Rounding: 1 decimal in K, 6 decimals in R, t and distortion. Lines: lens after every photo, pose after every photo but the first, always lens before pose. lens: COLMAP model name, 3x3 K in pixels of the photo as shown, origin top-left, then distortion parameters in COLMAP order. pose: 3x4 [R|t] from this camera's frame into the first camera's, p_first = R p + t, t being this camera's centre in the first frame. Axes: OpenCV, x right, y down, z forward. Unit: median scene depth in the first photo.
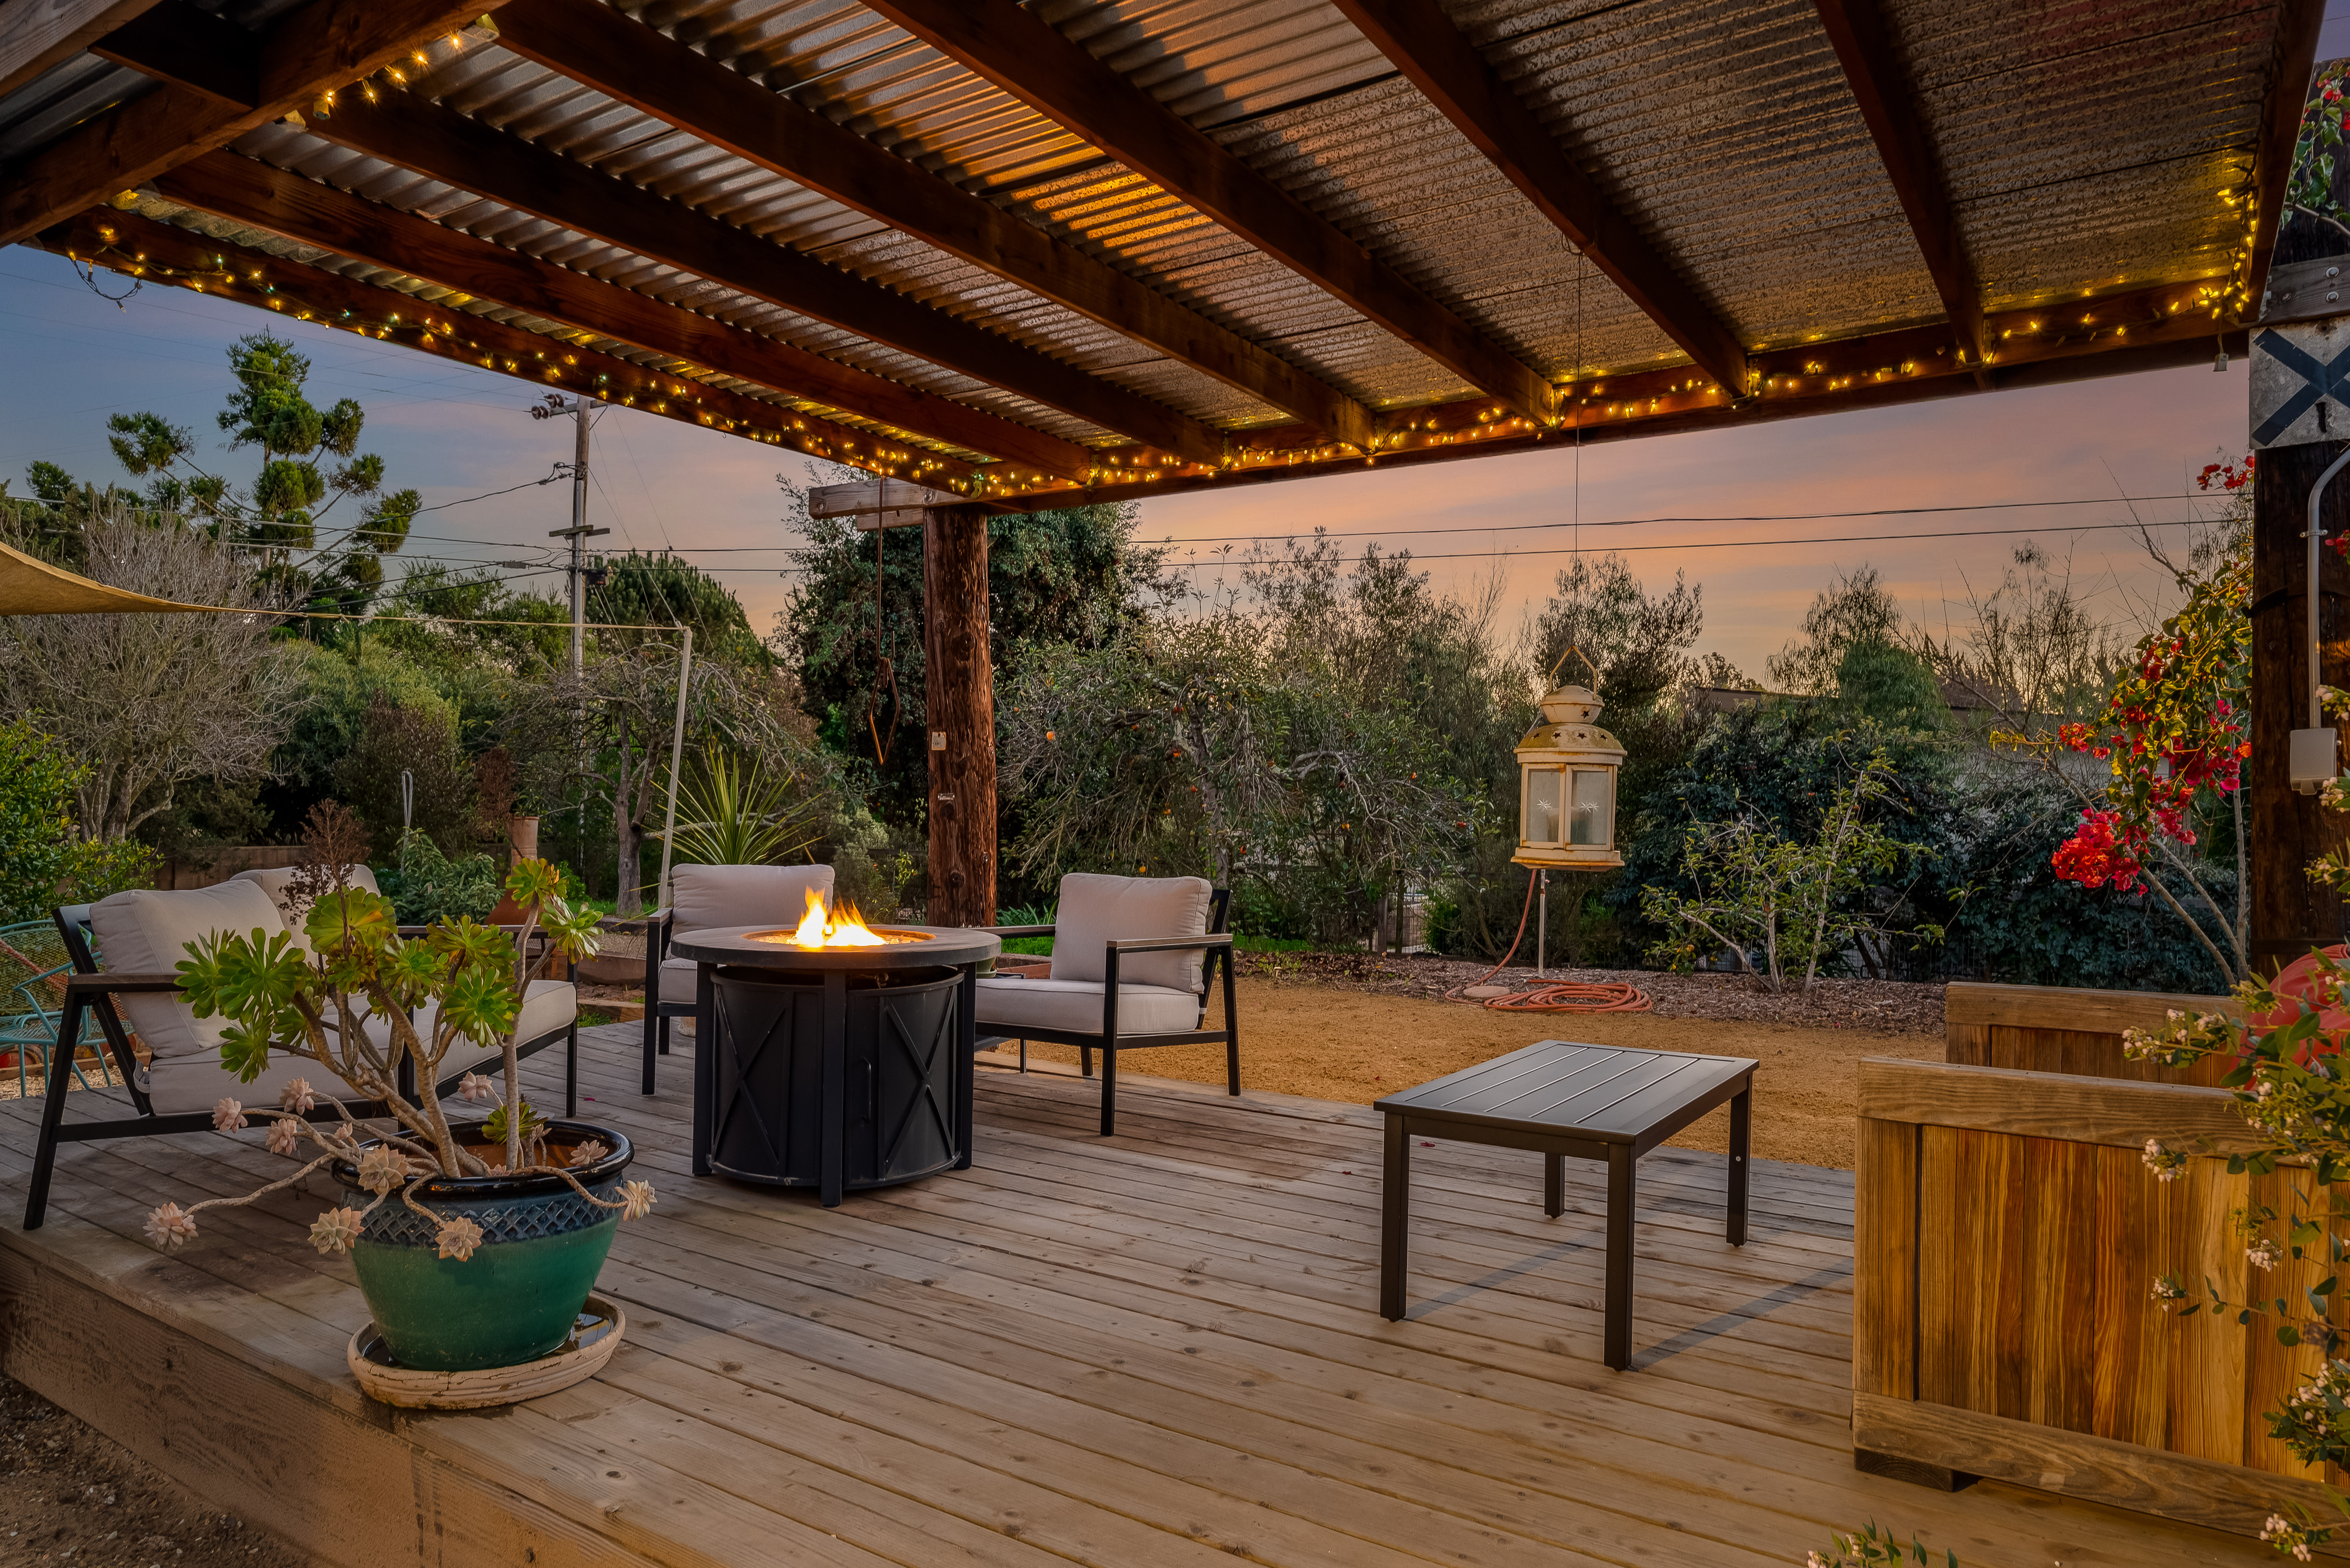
lens RADIAL K [[1452.8, 0, 1175.0], [0, 1452.8, 784.0], [0, 0, 1]] dist [0.007089, 0.001362]
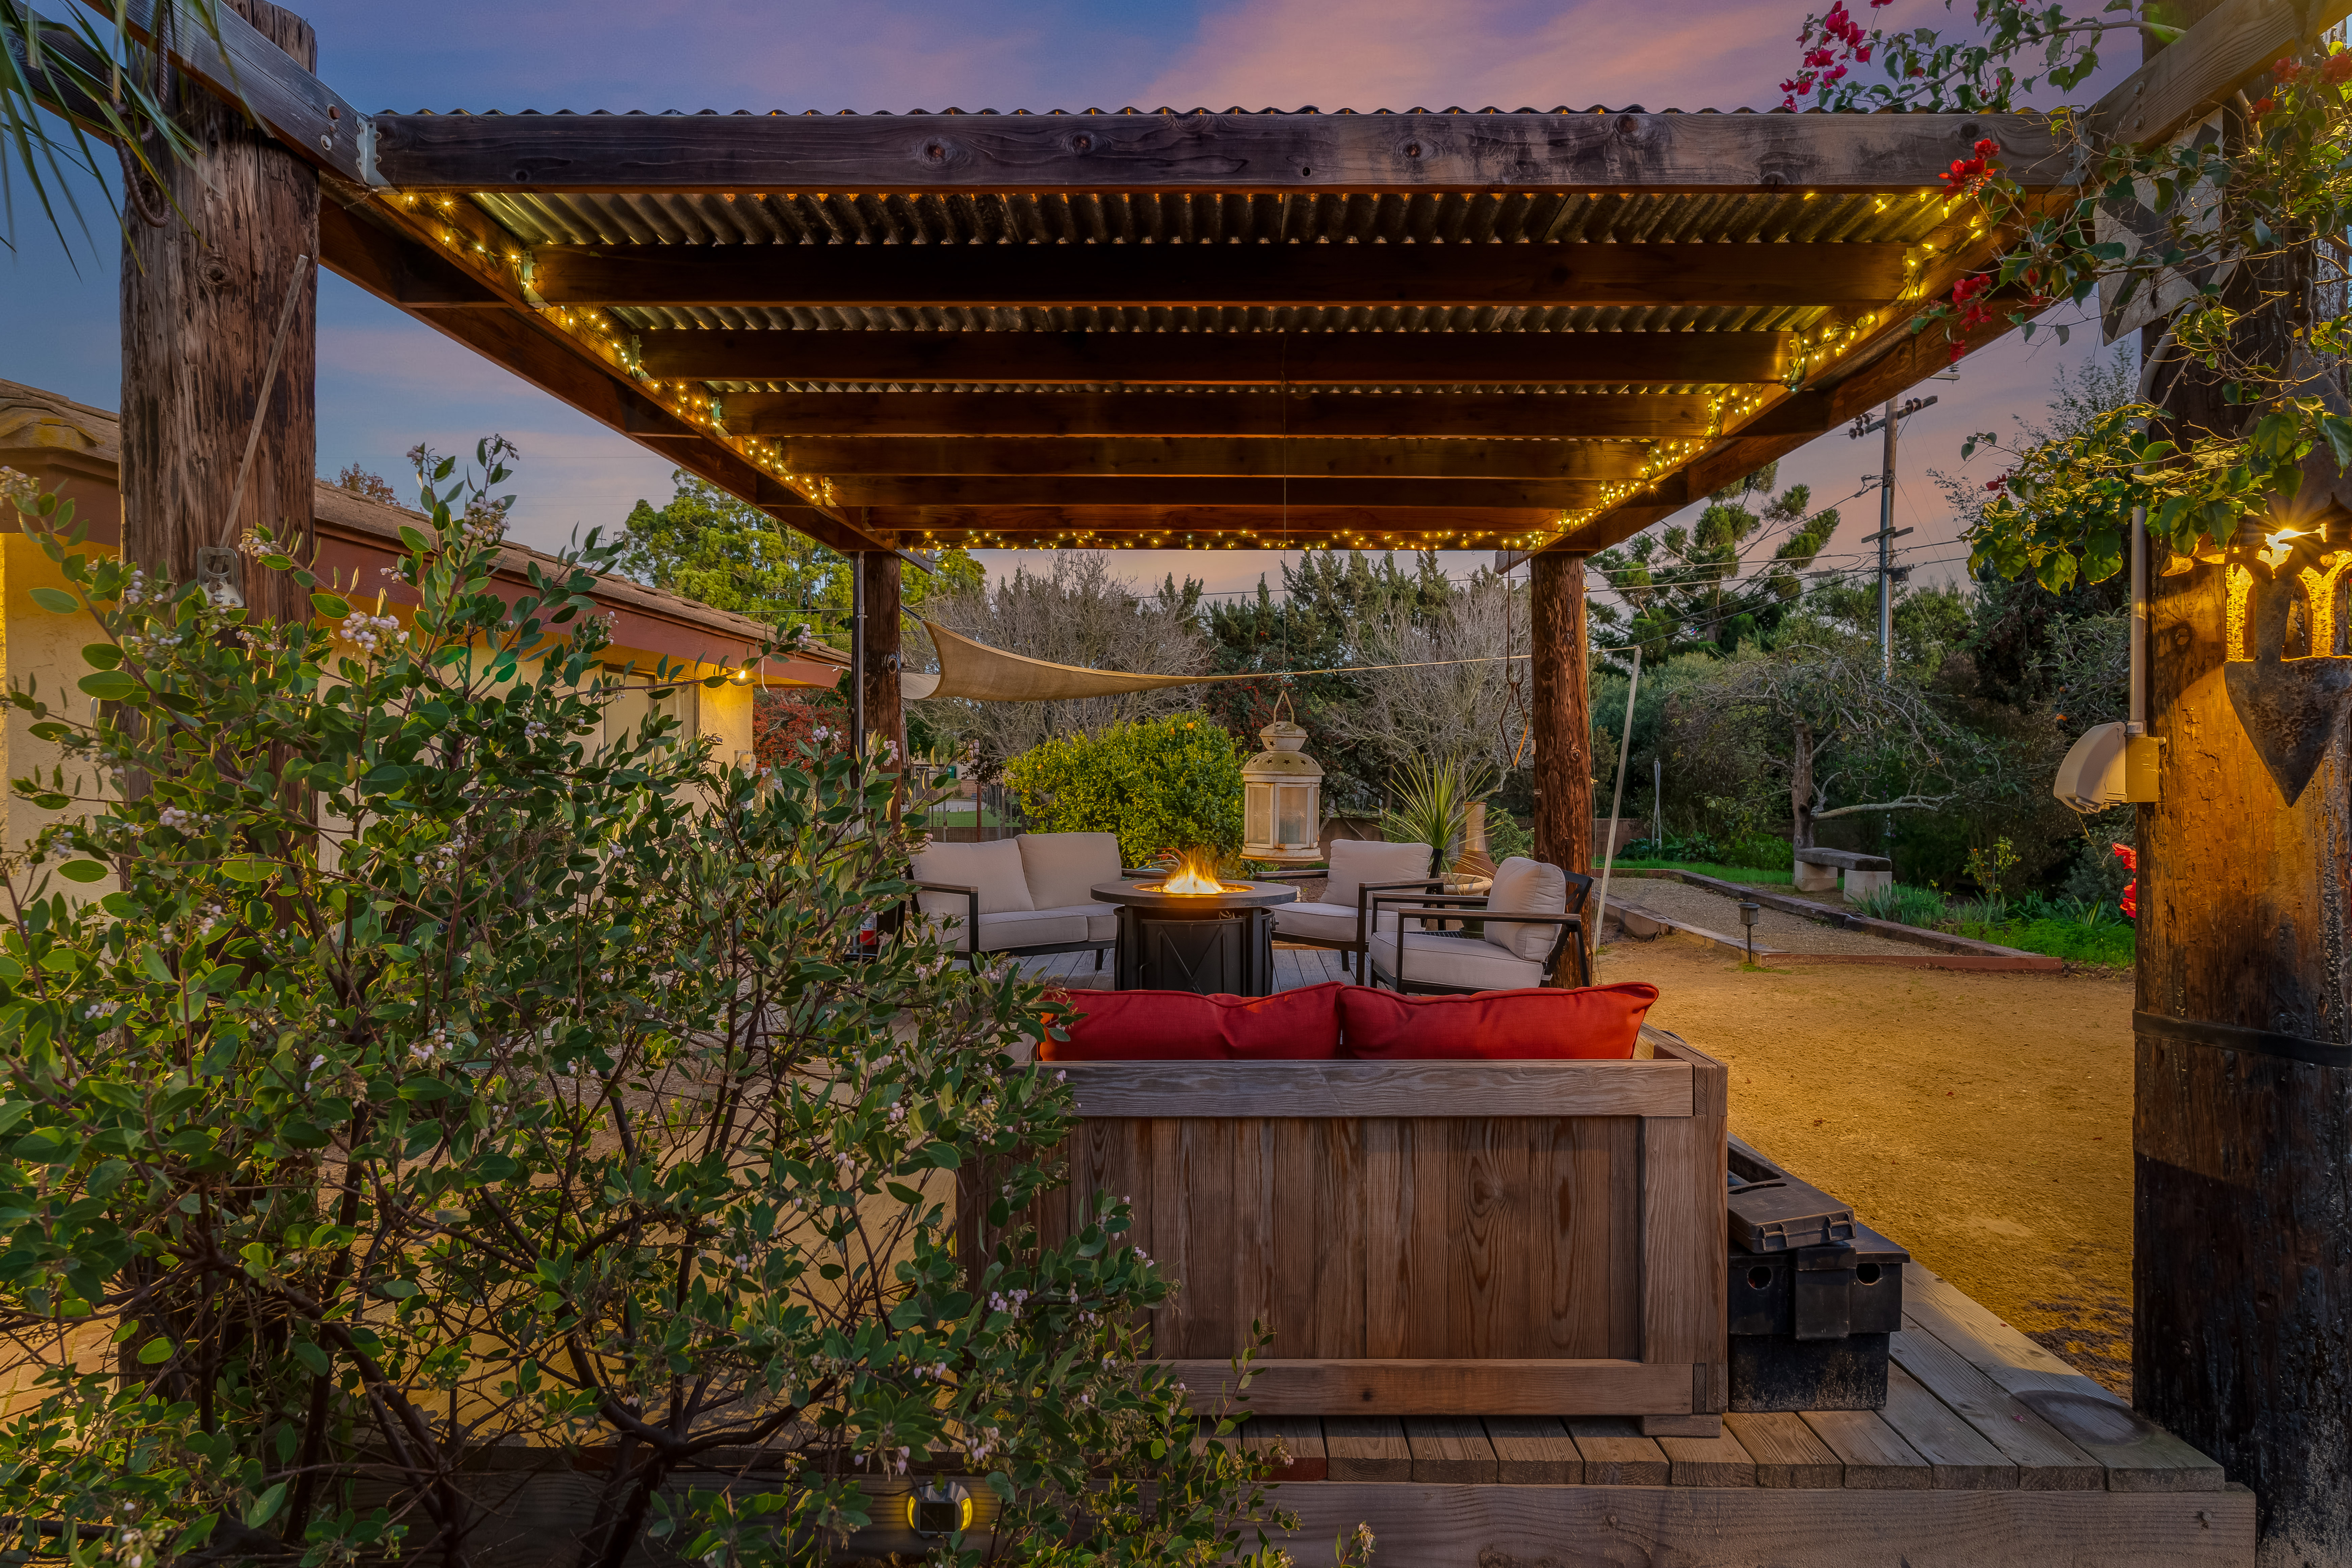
lens RADIAL K [[1303.7, 0, 1176.0], [0, 1303.7, 784.0], [0, 0, 1]] dist [0.000528, 0.000029]
pose [[0.554530, -0.009192, -0.832113, 0.104071], [0.020860, 0.999778, 0.002857, -0.000314], [0.831902, -0.018942, 0.554599, 0.009064]]
